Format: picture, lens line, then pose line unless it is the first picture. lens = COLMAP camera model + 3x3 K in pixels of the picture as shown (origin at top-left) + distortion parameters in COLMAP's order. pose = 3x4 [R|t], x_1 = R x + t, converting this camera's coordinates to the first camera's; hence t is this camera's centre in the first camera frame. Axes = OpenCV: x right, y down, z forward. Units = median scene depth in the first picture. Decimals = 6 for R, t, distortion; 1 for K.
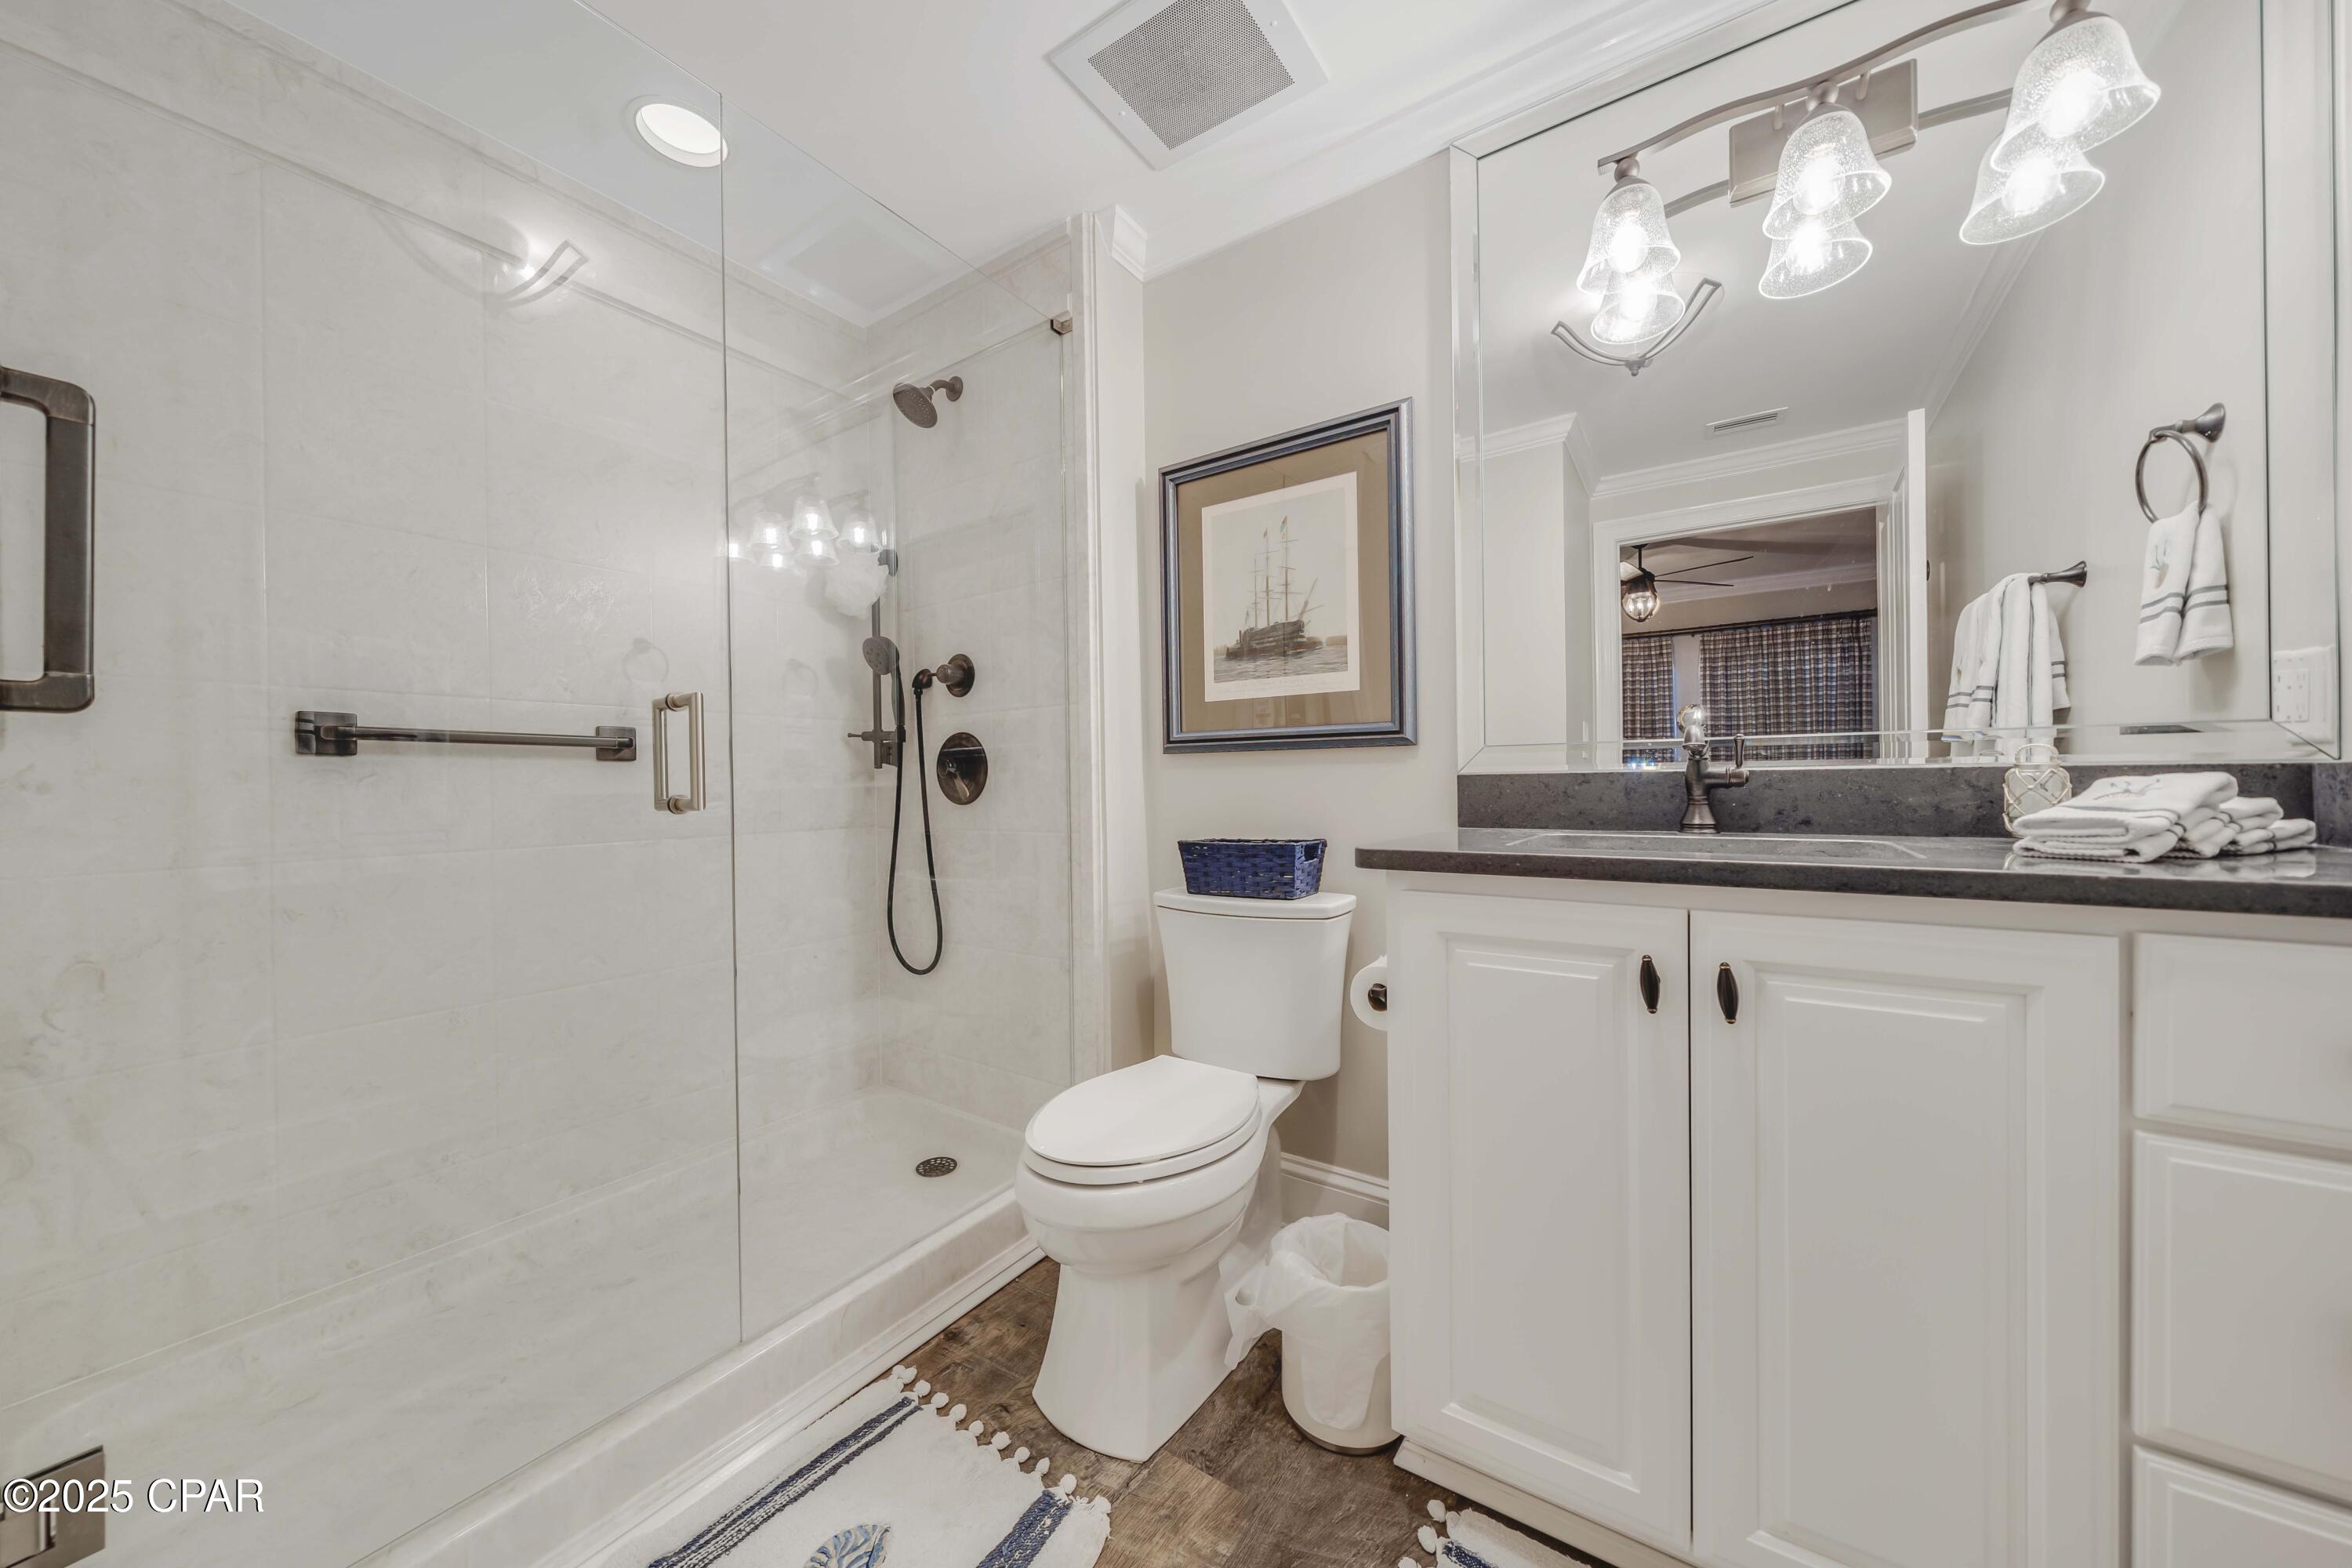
lens RADIAL K [[827.0, 0, 1162.8], [0, 827.0, 786.9], [0, 0, 1]] dist [-0.002853, 0.000941]
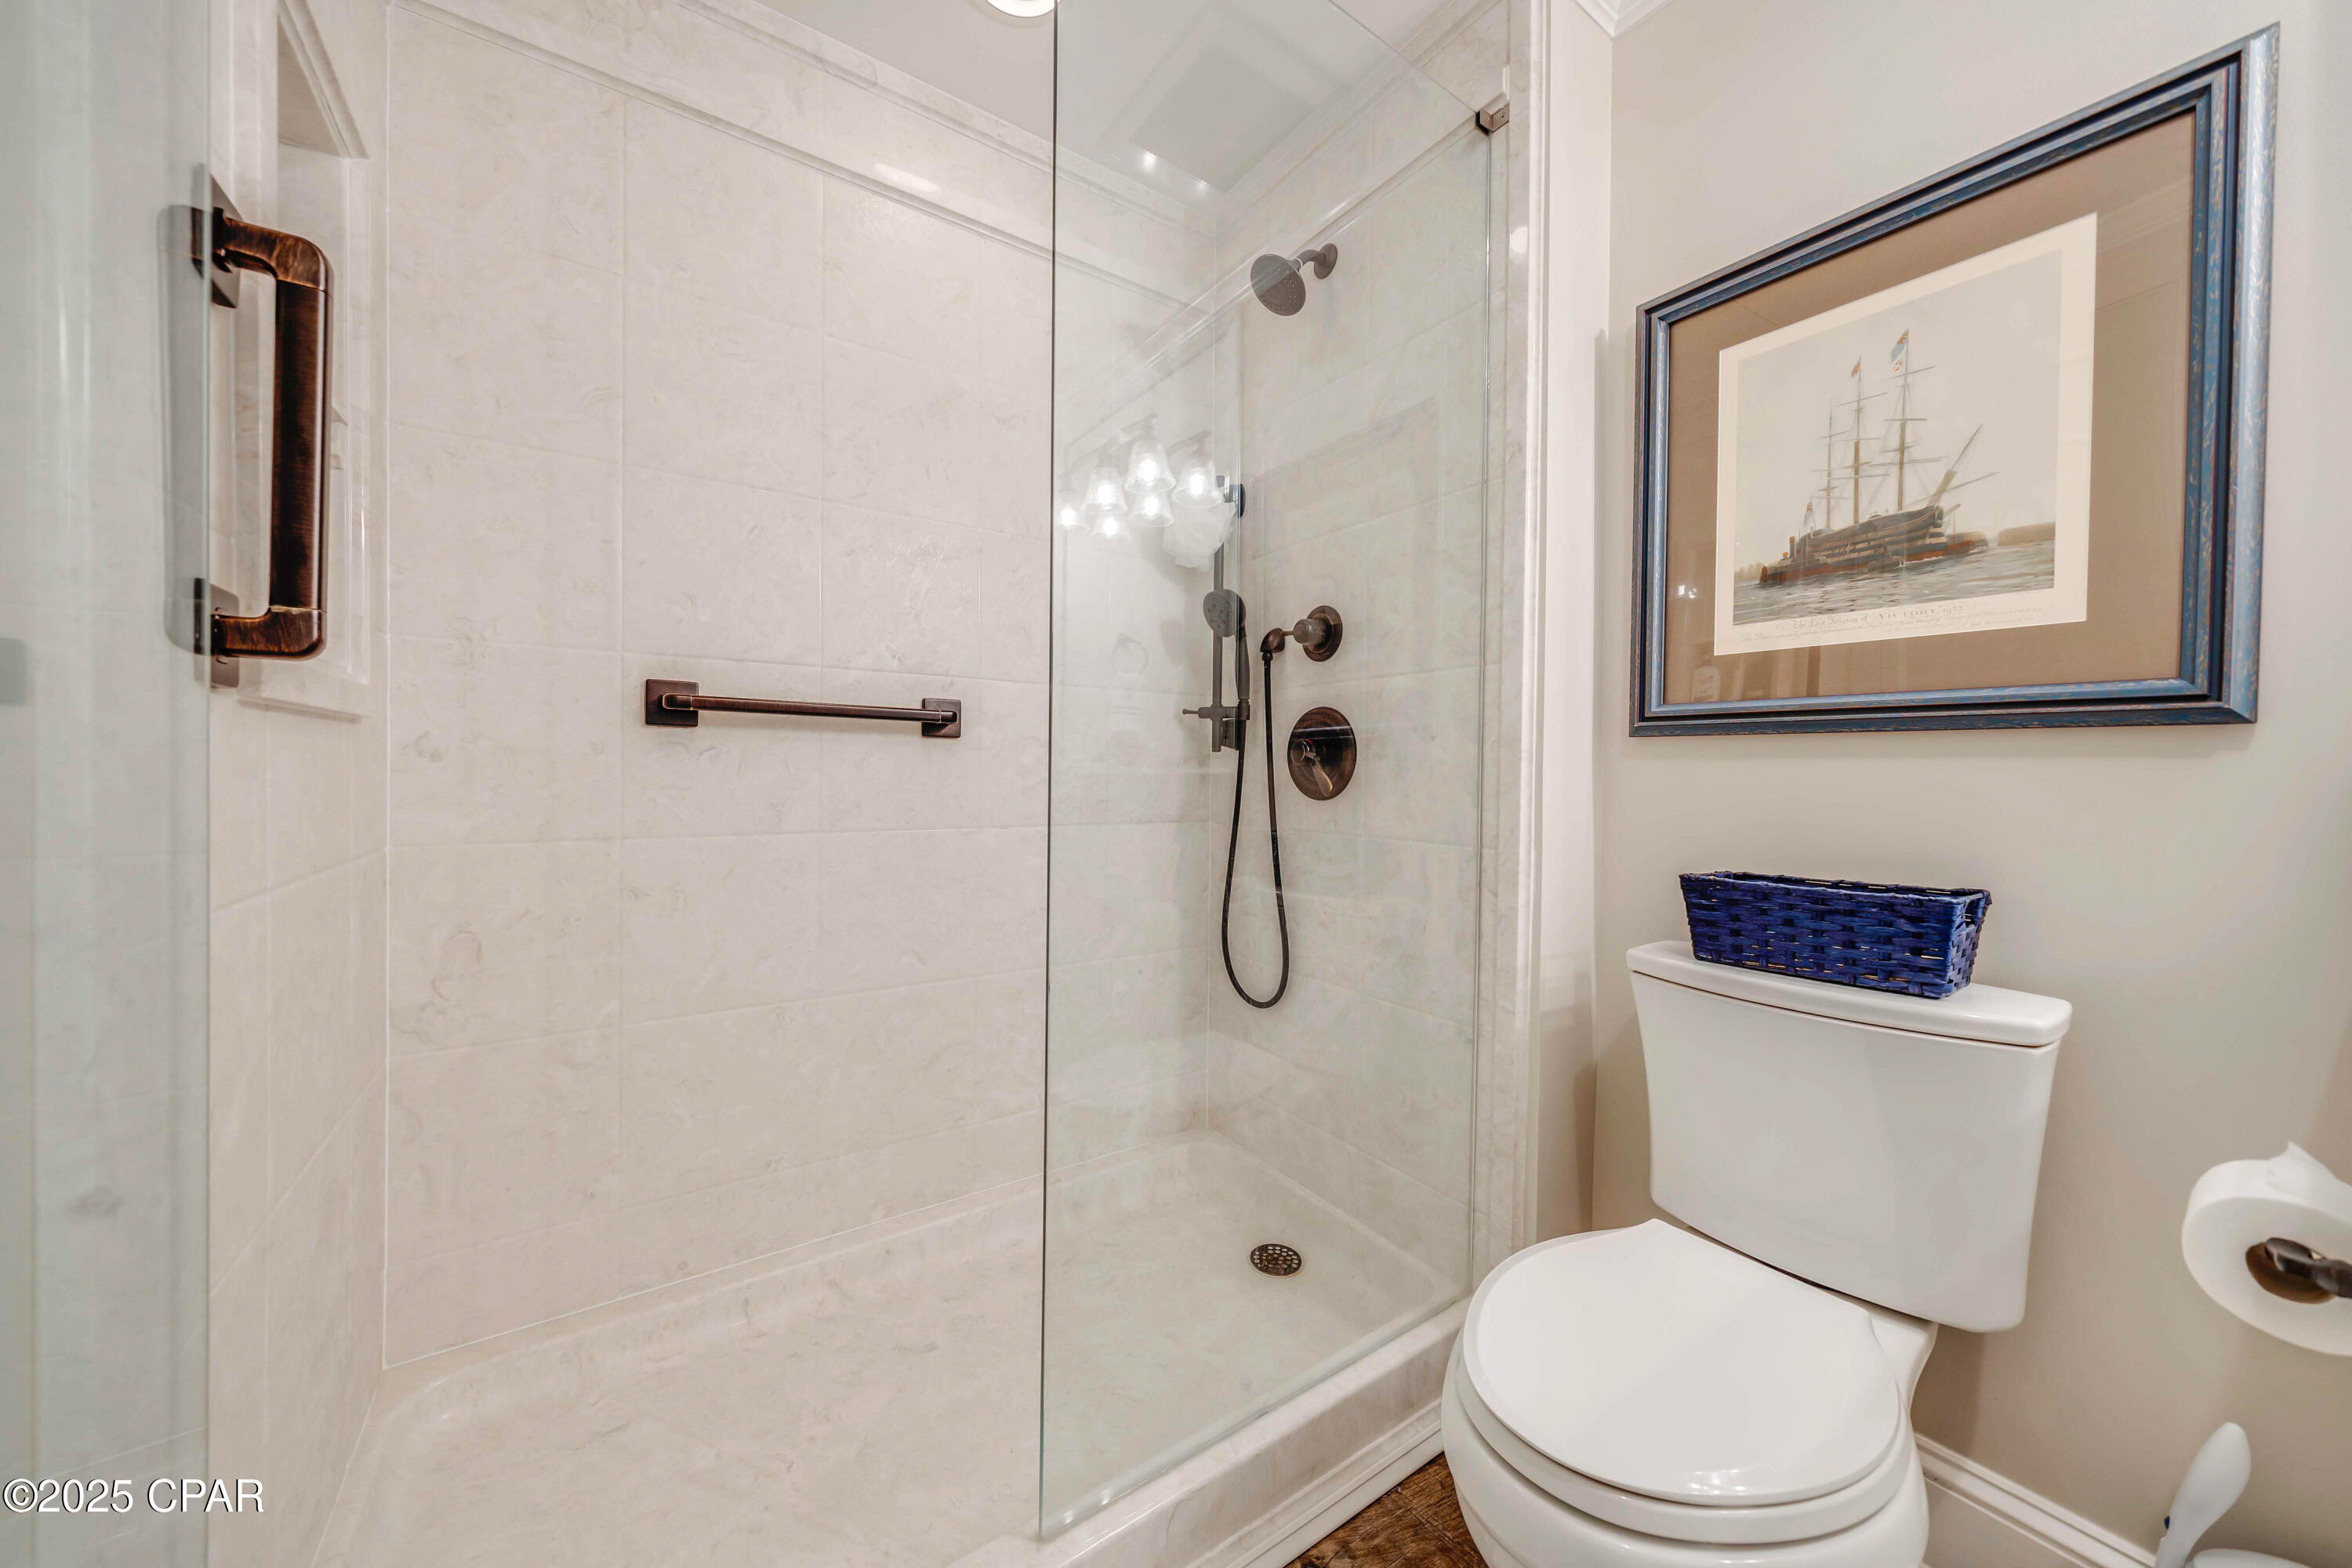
lens RADIAL K [[827.0, 0, 1147.0], [0, 827.0, 794.4], [0, 0, 1]] dist [-0.002853, 0.000941]
pose [[0.926723, 0.036521, -0.373966, -0.127951], [-0.027459, 0.999187, 0.029532, -0.002811], [0.374741, -0.017099, 0.926972, 0.272800]]
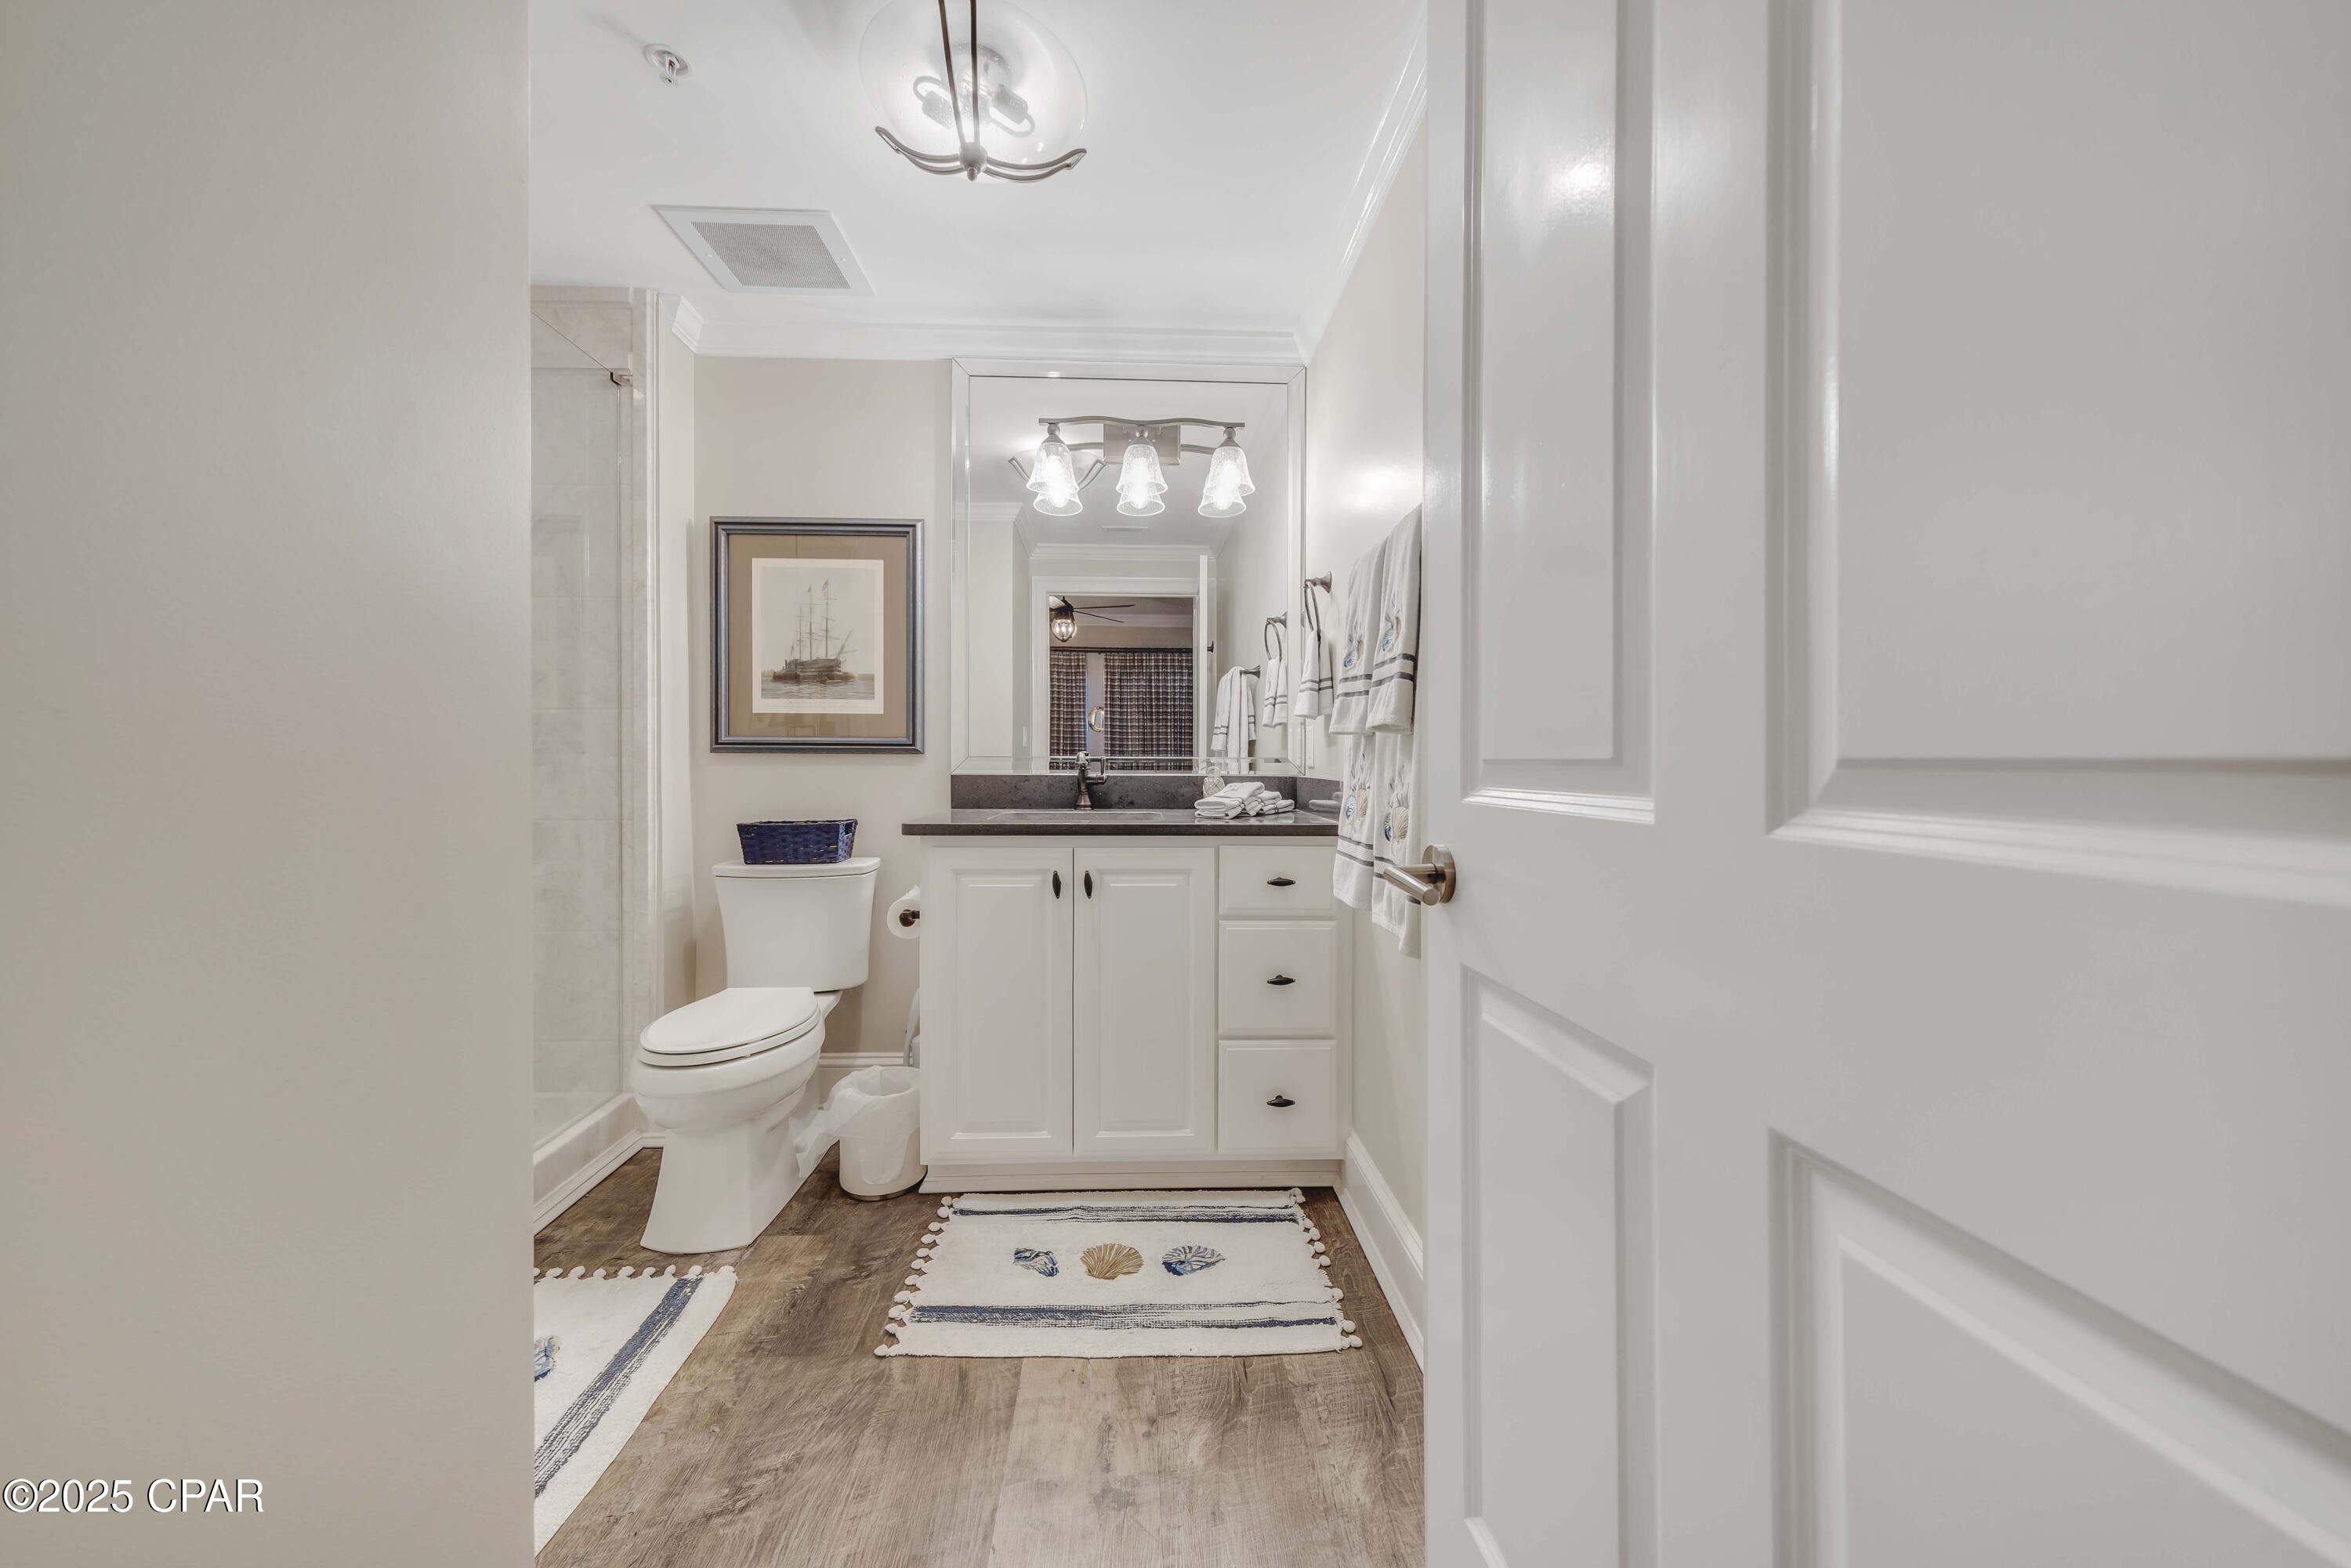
lens RADIAL K [[826.6, 0, 1192.6], [0, 826.6, 753.3], [0, 0, 1]] dist [-0.002853, 0.000941]
pose [[0.777873, 0.023174, 0.627994, -0.245127], [-0.012378, 0.999691, -0.021559, -0.025341], [-0.628299, 0.008997, 0.777920, -0.451370]]
